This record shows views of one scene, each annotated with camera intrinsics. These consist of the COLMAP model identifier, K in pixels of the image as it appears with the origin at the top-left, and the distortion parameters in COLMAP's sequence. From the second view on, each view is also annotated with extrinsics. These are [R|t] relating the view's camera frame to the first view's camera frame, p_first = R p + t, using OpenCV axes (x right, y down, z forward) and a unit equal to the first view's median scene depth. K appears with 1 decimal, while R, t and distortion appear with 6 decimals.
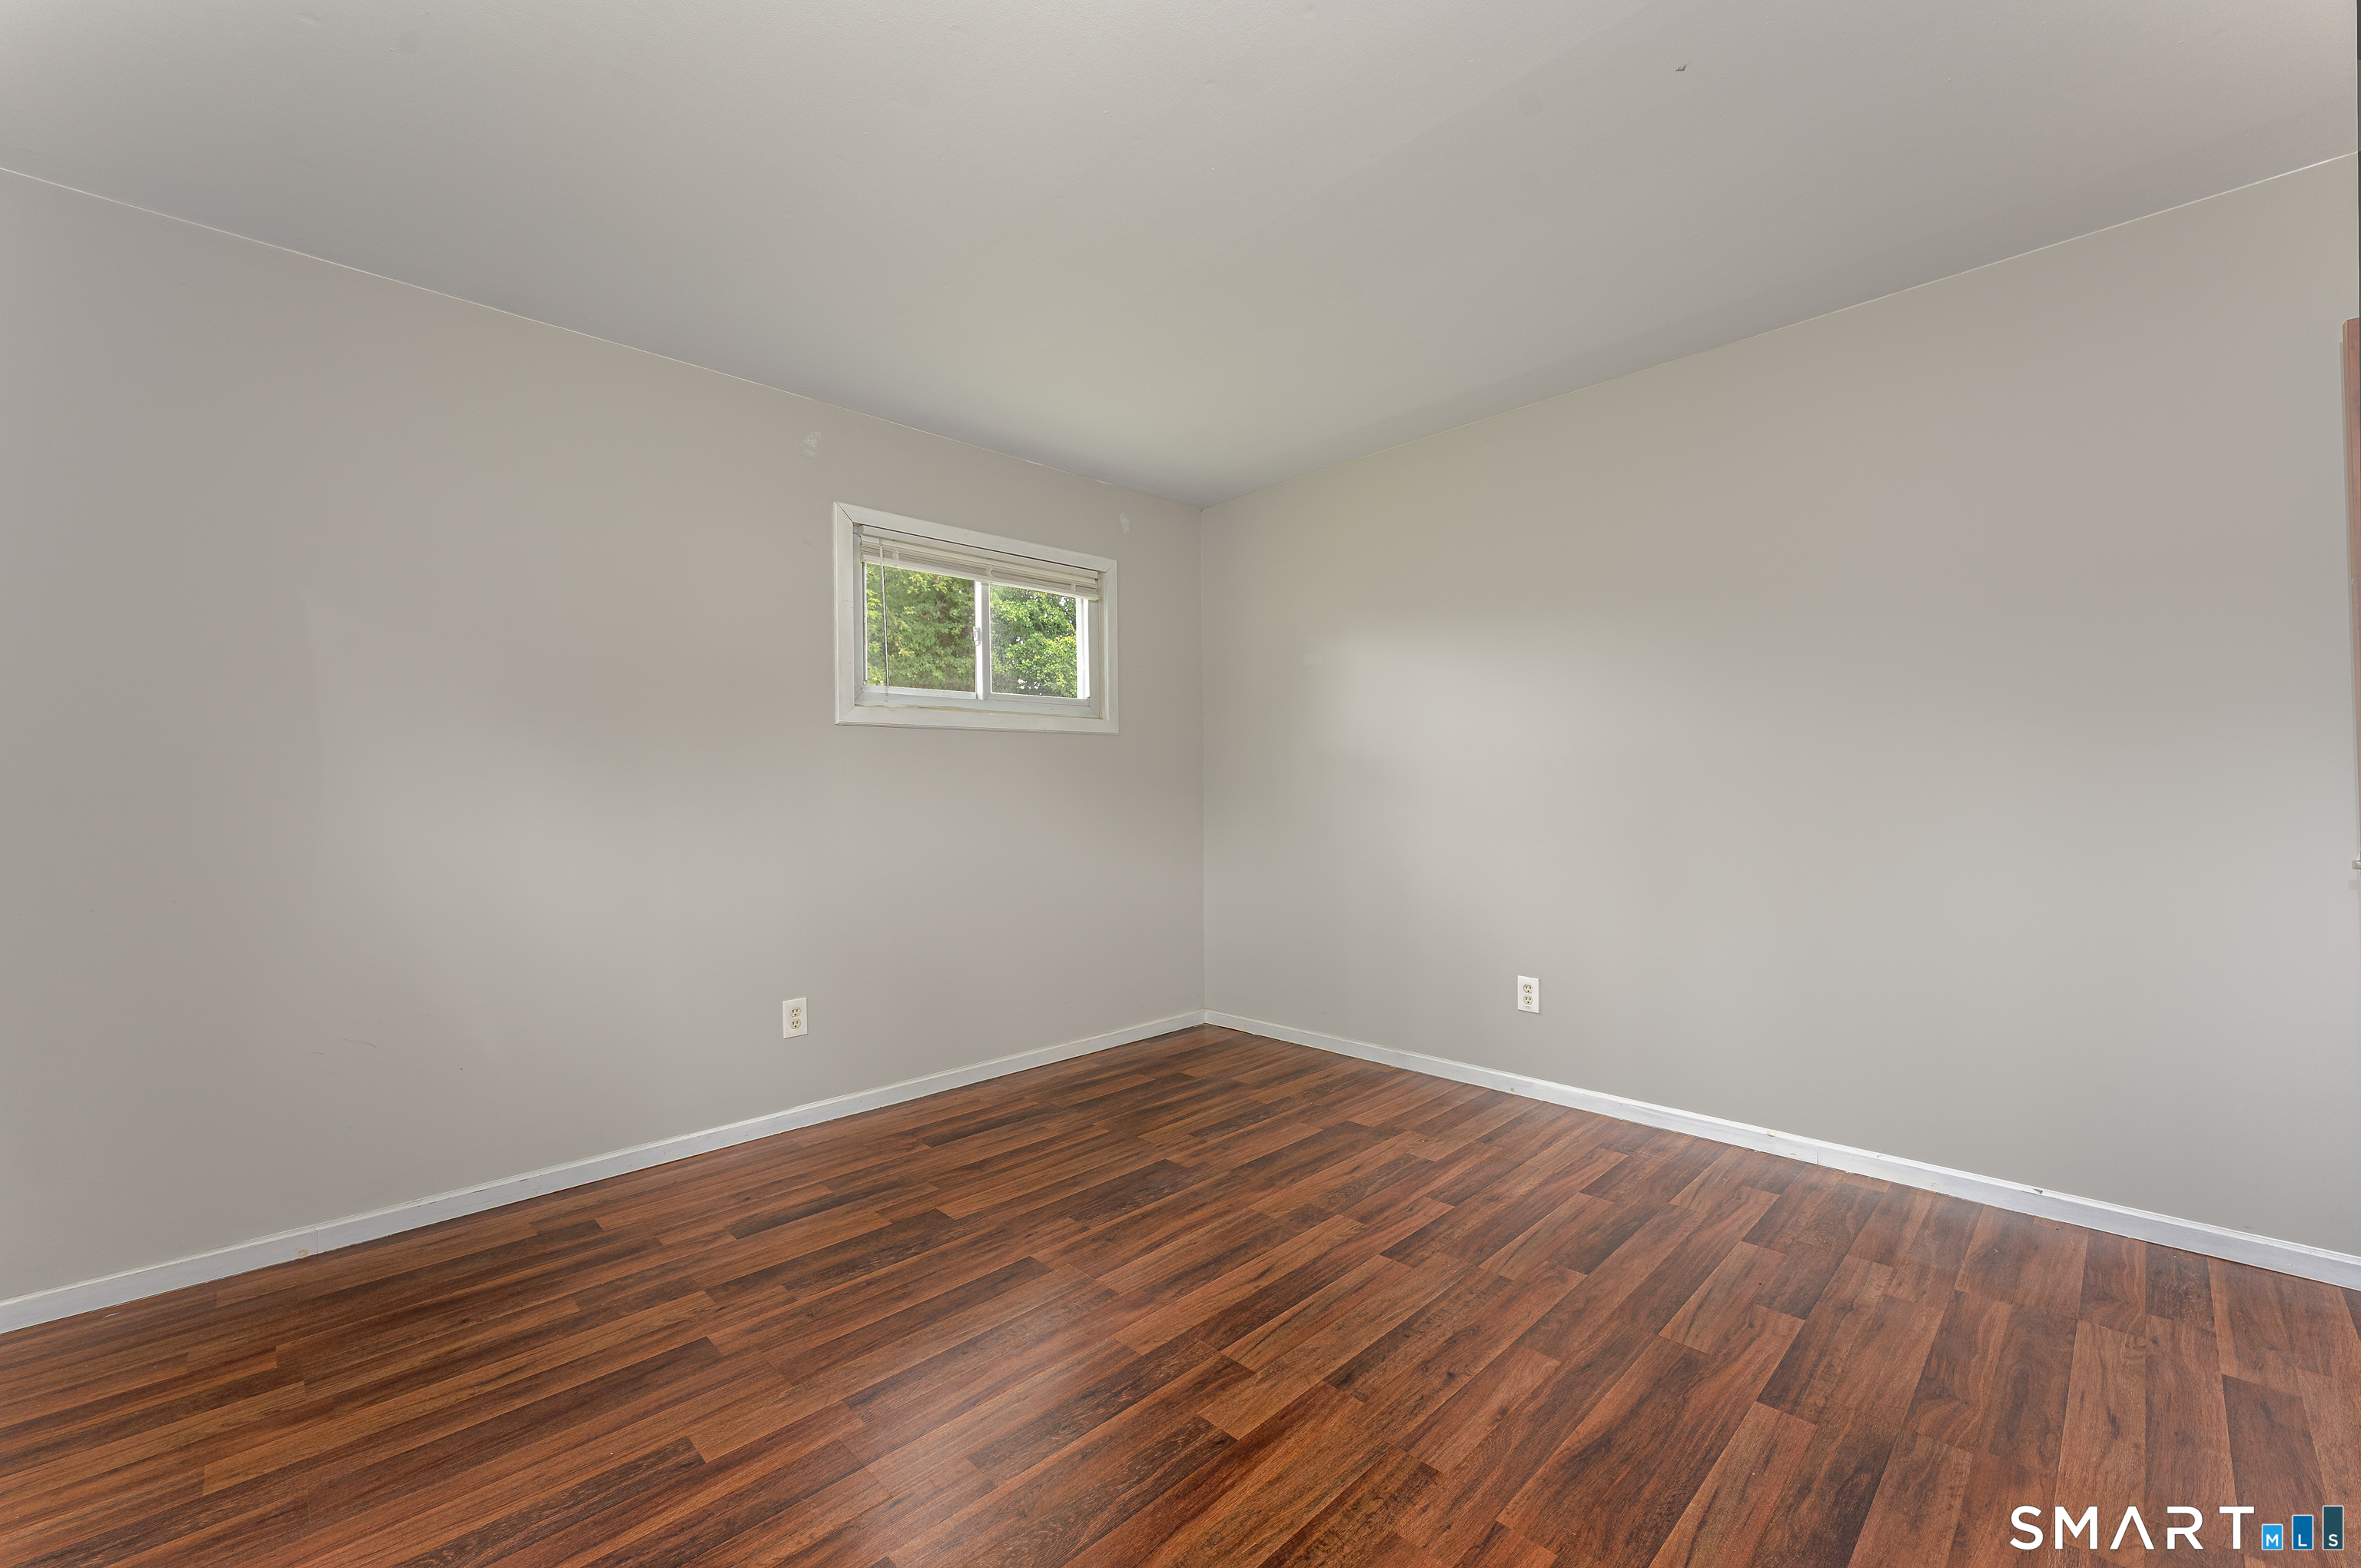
lens RADIAL K [[954.4, 0, 1180.8], [0, 954.4, 778.2], [0, 0, 1]] dist [-0.003359, -0.000215]
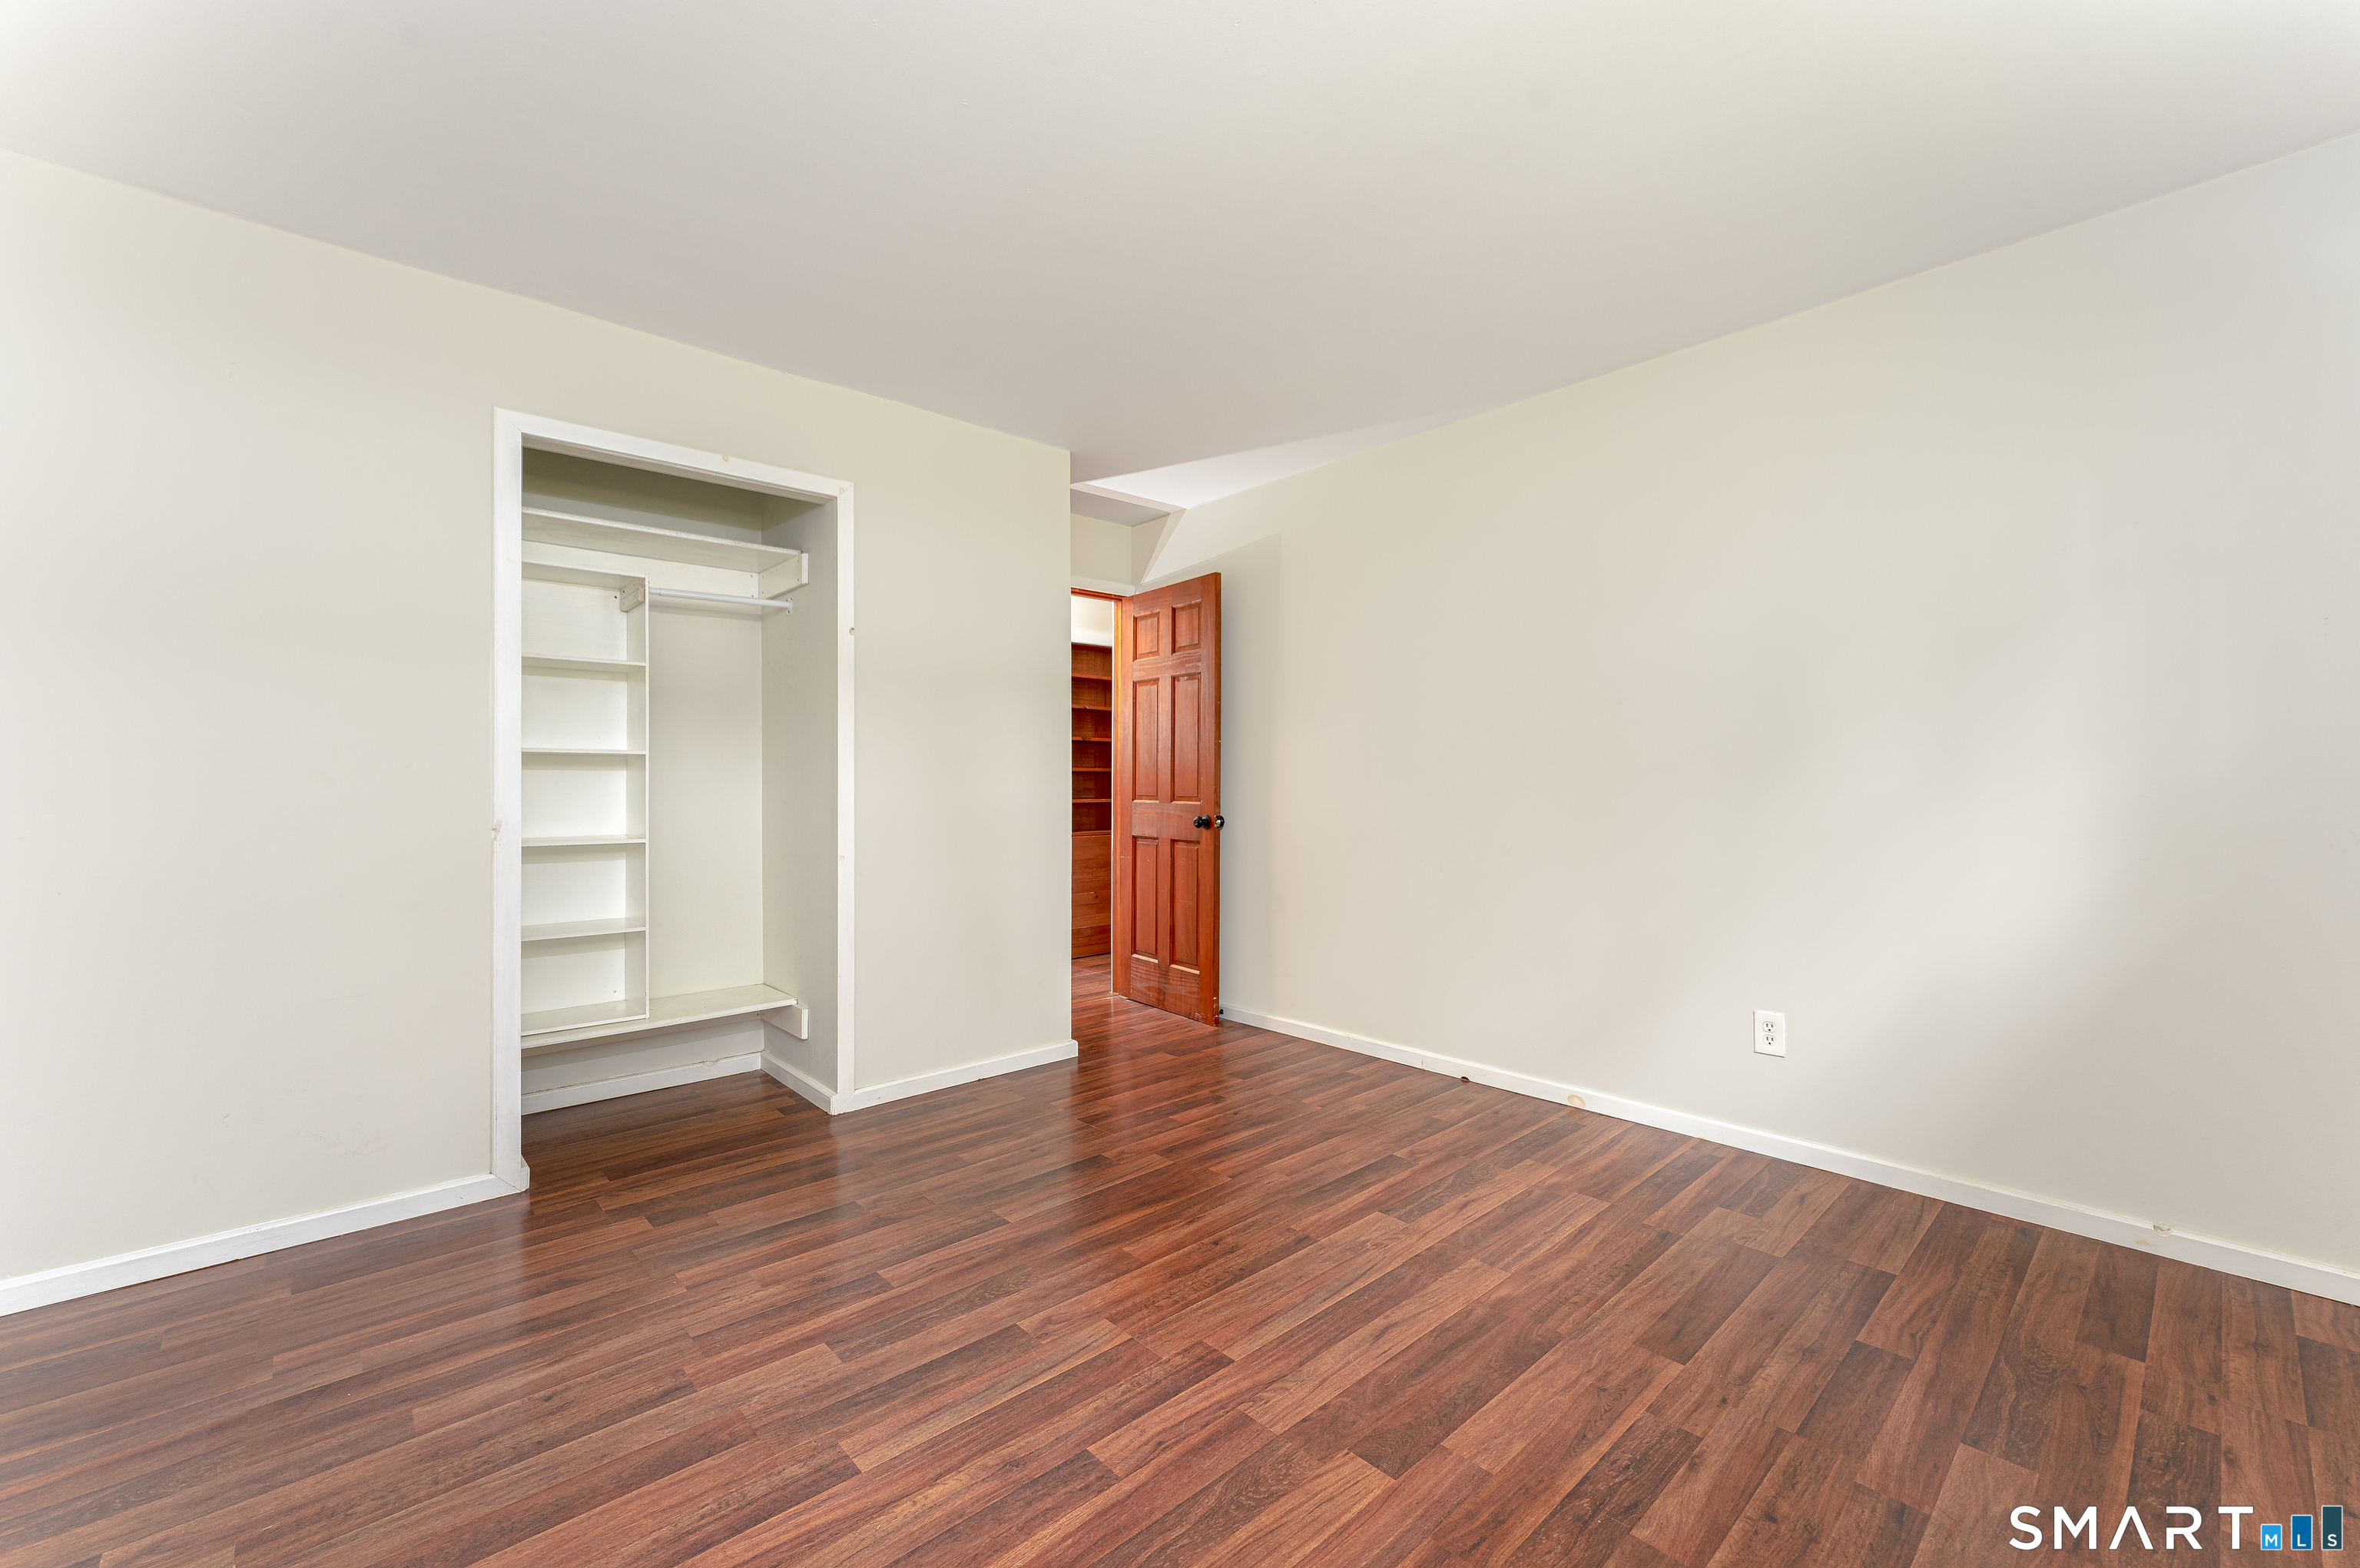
lens RADIAL K [[953.9, 0, 1161.7], [0, 953.9, 783.0], [0, 0, 1]] dist [-0.003359, -0.000215]
pose [[-0.998330, 0.014296, 0.055972, 0.196409], [0.014074, 0.999891, -0.004352, 0.013379], [-0.056028, -0.003557, -0.998423, 1.617379]]
